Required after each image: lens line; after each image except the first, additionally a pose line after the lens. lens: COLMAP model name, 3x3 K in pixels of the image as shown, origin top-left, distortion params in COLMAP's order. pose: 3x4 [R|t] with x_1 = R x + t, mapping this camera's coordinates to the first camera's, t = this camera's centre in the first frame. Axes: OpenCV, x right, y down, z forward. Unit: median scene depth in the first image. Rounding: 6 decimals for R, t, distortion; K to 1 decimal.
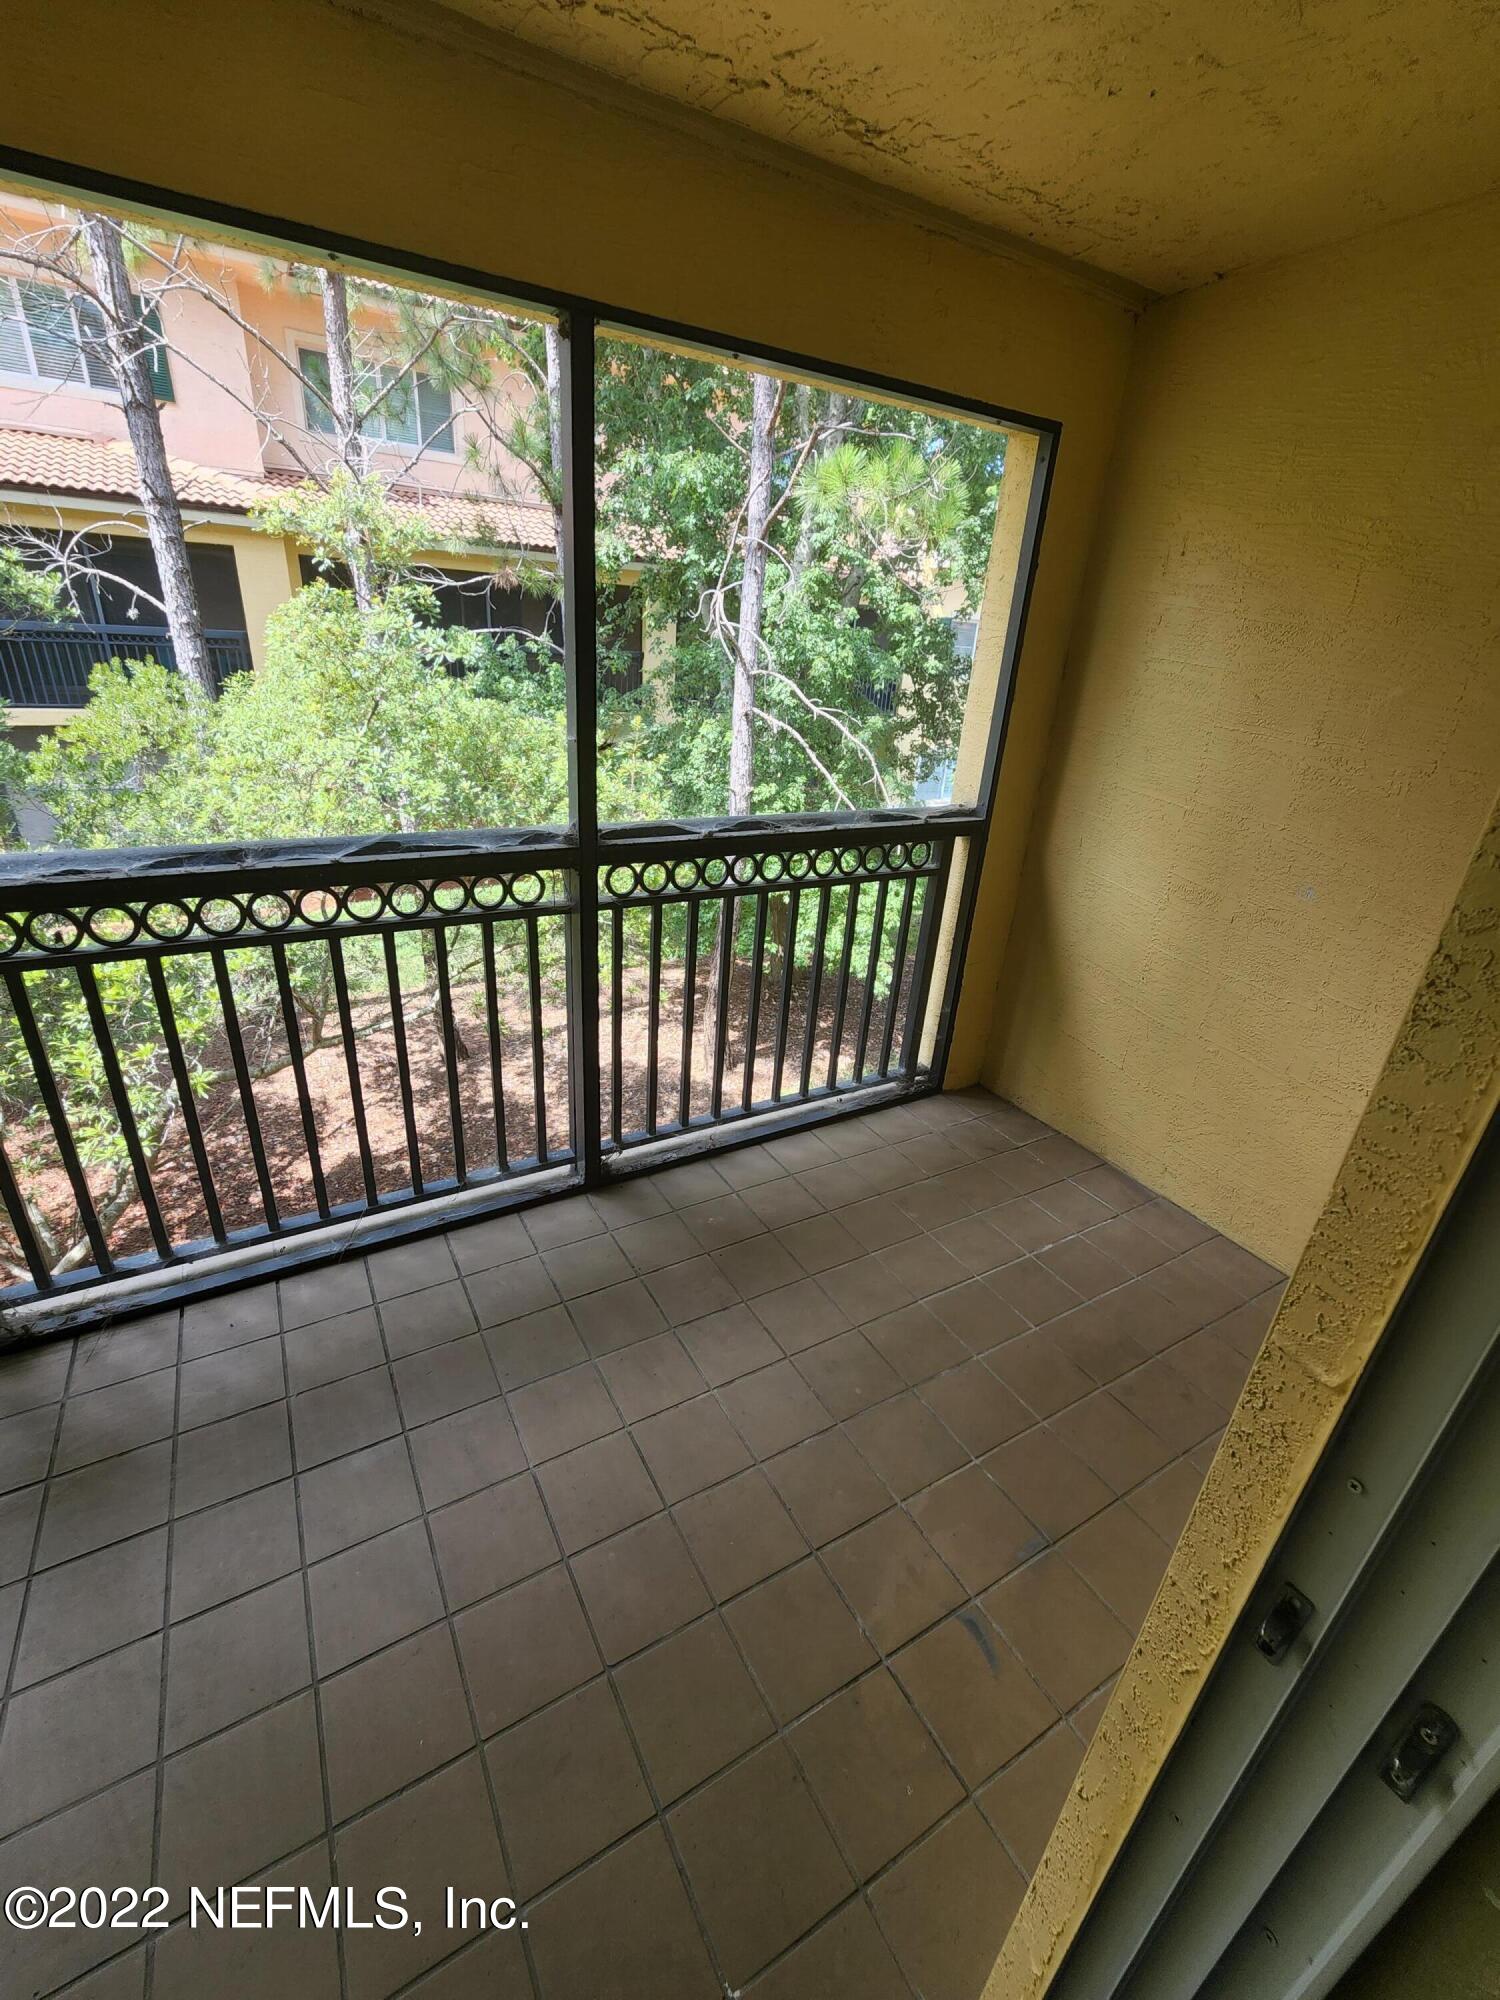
lens RADIAL K [[817.9, 0, 745.5], [0, 817.9, 1007.6], [0, 0, 1]] dist [0.076290, -0.053247]
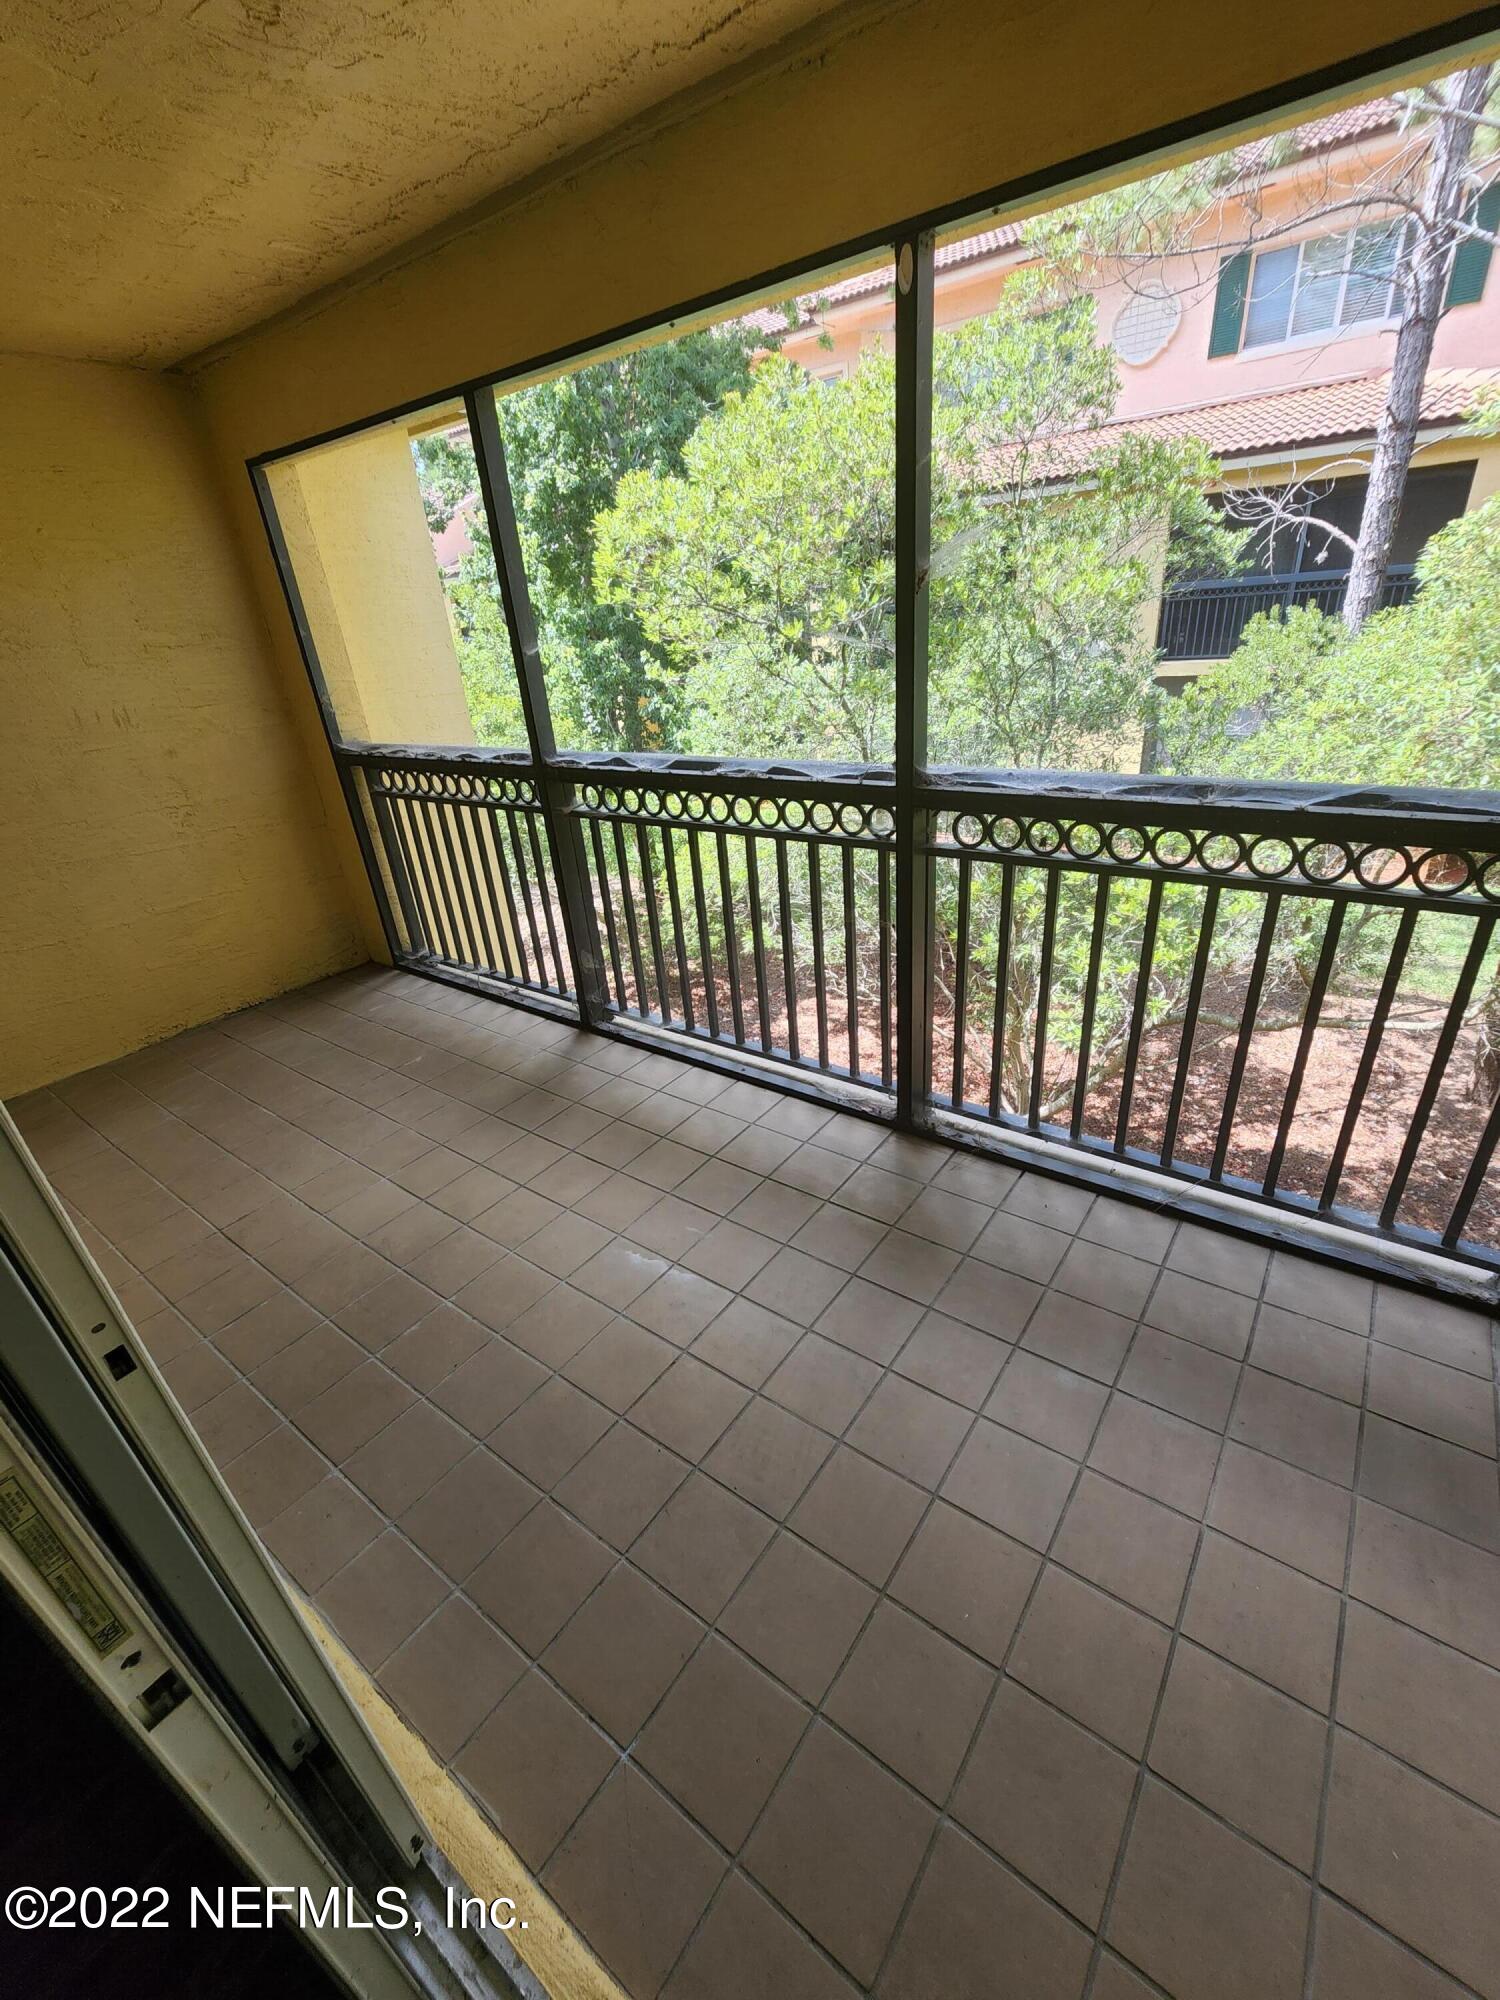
lens RADIAL K [[848.9, 0, 744.8], [0, 848.9, 982.0], [0, 0, 1]] dist [0.001589, 0.000018]
pose [[0.380012, 0.292487, -0.877521, 0.138746], [-0.267227, 0.942952, 0.198573, -0.024368], [0.885540, 0.159037, 0.436493, 0.077841]]
